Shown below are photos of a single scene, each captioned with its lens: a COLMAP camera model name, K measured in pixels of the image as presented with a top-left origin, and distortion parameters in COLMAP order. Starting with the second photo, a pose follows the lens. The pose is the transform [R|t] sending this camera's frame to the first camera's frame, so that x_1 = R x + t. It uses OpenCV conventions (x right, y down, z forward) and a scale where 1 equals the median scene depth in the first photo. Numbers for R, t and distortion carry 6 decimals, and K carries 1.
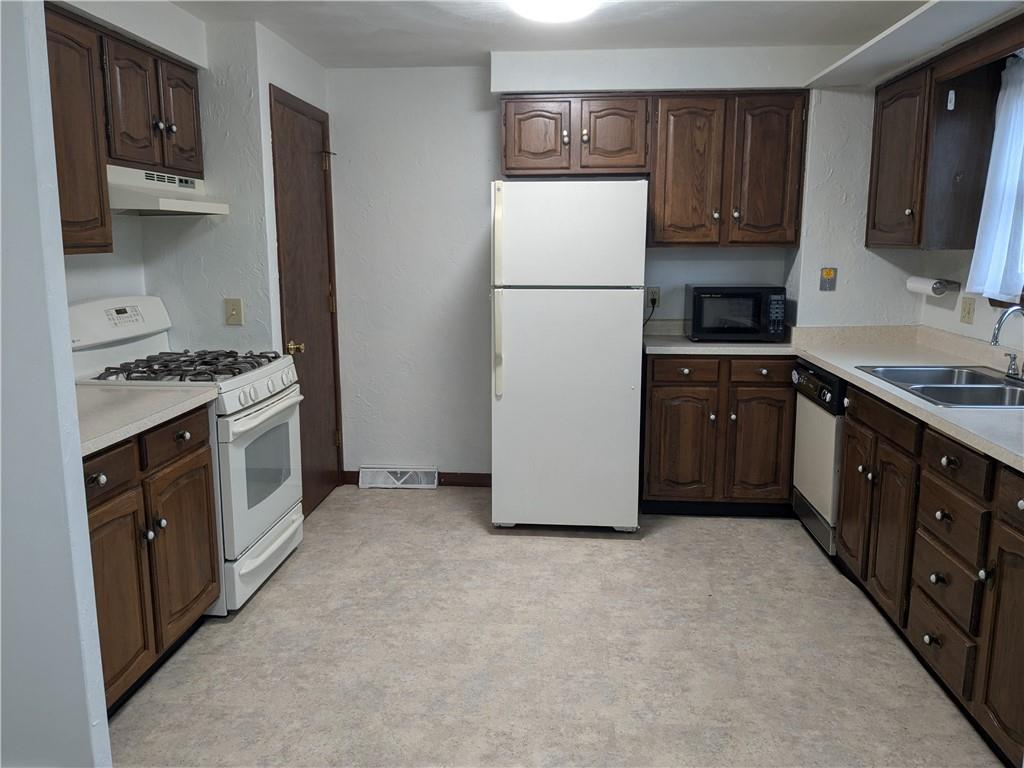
lens RADIAL K [[809.8, 0, 512.0], [0, 809.8, 384.0], [0, 0, 1]] dist [0.073841, -0.110360]
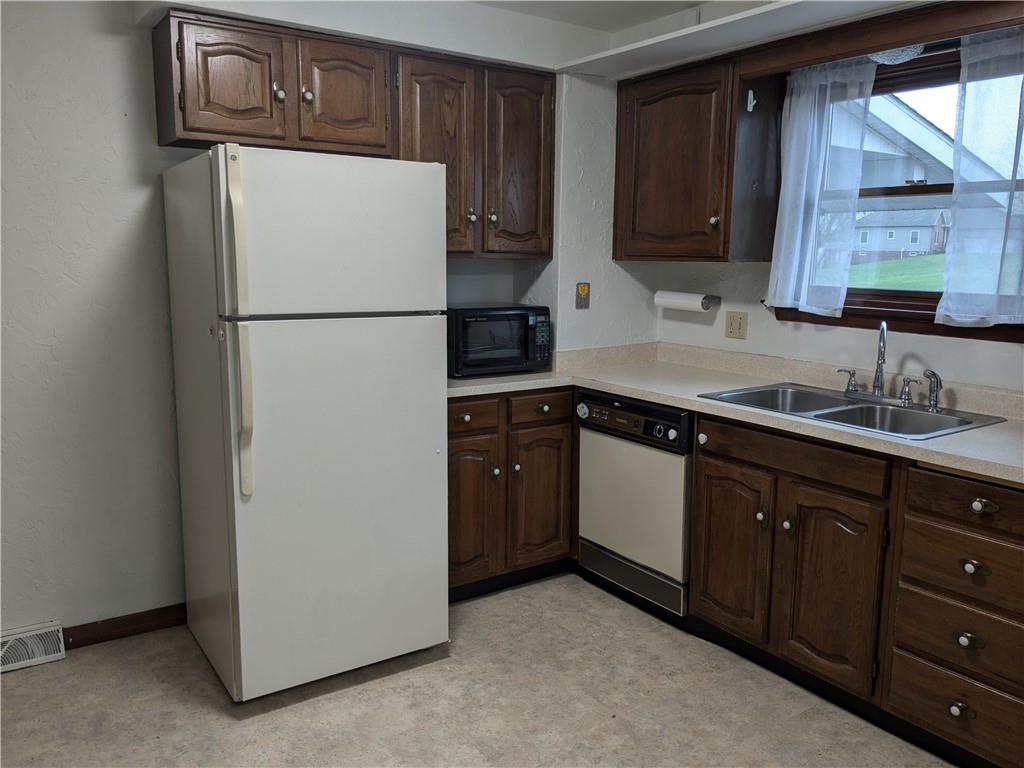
lens RADIAL K [[809.8, 0, 512.0], [0, 809.8, 384.0], [0, 0, 1]] dist [0.073841, -0.110360]
pose [[0.779167, -0.089368, 0.620413, -0.226852], [0.098400, 0.994951, 0.019740, -0.059320], [-0.619045, 0.045668, 0.784027, 0.373522]]
